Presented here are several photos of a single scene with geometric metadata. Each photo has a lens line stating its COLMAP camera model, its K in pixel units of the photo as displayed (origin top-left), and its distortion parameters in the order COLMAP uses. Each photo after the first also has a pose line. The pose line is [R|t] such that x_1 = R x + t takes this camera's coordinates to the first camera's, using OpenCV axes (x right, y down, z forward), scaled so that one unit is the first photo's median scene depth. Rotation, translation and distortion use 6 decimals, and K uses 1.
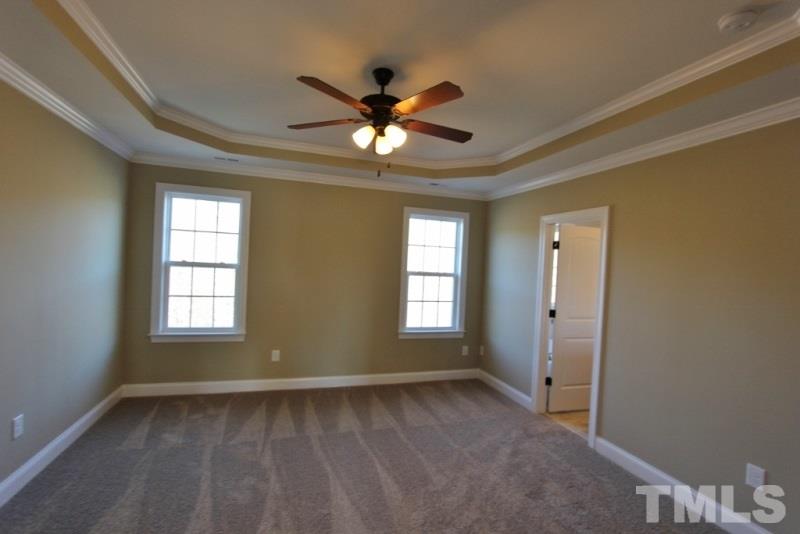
lens RADIAL K [[368.9, 0, 400.0], [0, 368.9, 267.0], [0, 0, 1]] dist [-0.015218, -0.000626]
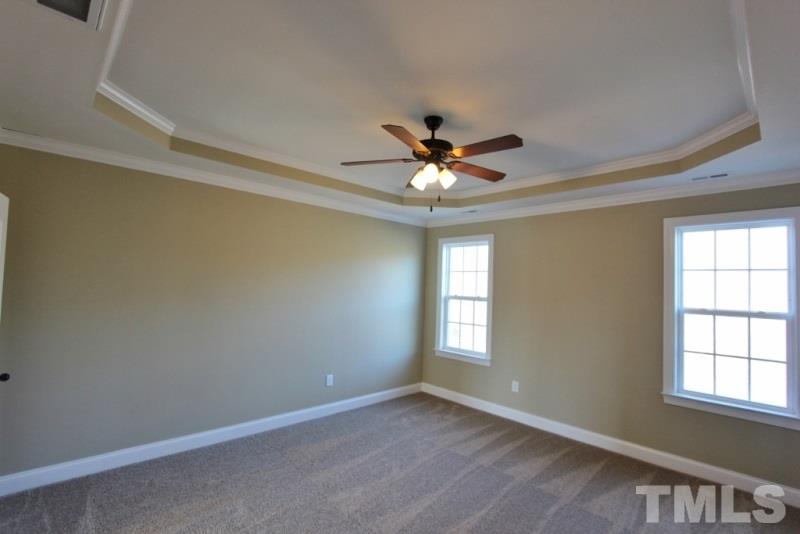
lens RADIAL K [[368.7, 0, 402.0], [0, 368.7, 270.1], [0, 0, 1]] dist [-0.010910, 0.000231]
pose [[0.439971, -0.071694, -0.895146, 0.519114], [-0.020472, 0.995748, -0.089814, 0.016667], [0.897779, 0.057841, 0.436632, 0.271302]]
